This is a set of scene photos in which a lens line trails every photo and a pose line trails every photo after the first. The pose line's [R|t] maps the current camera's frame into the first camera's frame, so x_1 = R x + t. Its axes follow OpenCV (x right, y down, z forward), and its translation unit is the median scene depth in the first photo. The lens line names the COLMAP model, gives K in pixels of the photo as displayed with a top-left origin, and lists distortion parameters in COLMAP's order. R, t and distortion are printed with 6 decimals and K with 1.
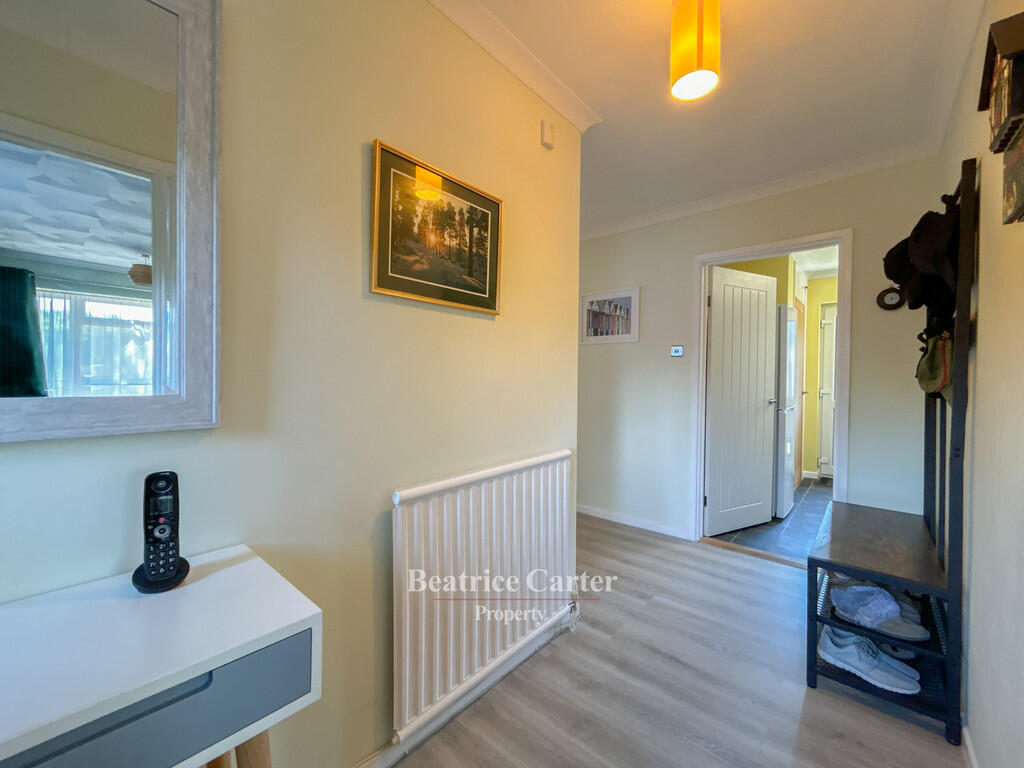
lens RADIAL K [[418.0, 0, 512.0], [0, 418.0, 384.0], [0, 0, 1]] dist [0.003298, 0.000497]
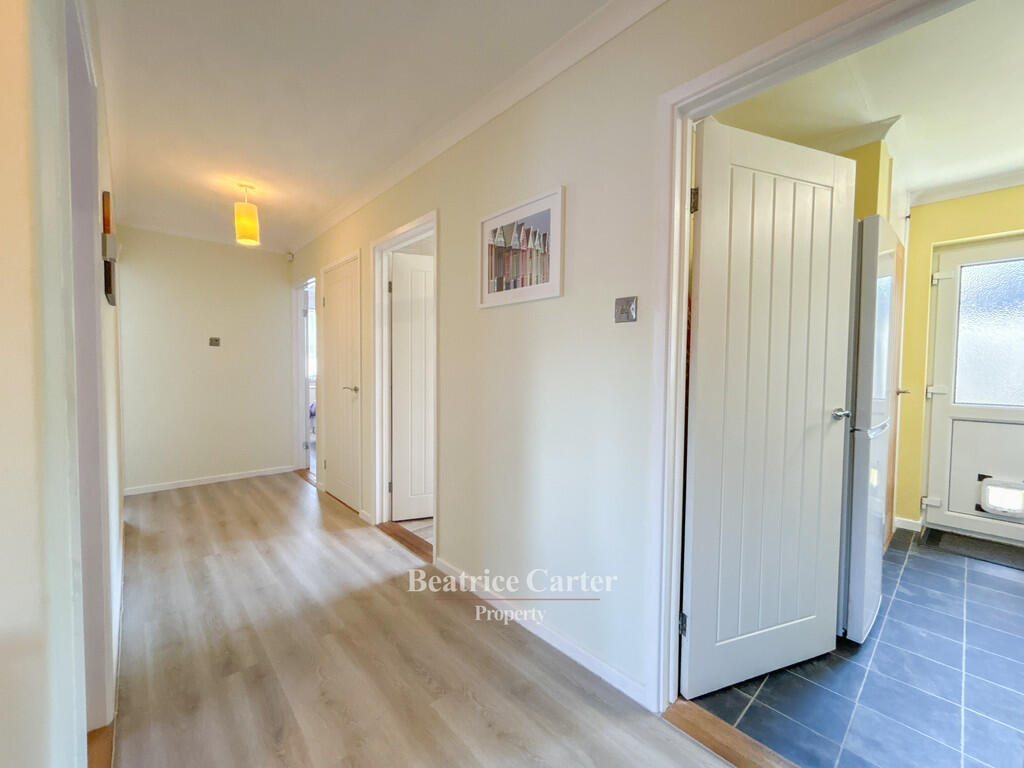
lens RADIAL K [[418.0, 0, 512.0], [0, 418.0, 384.0], [0, 0, 1]] dist [0.003298, 0.000497]
pose [[0.993076, 0.004058, -0.117400, 0.286654], [-0.001696, 0.999794, 0.020213, -0.002360], [0.117458, -0.019874, 0.992879, 0.452445]]
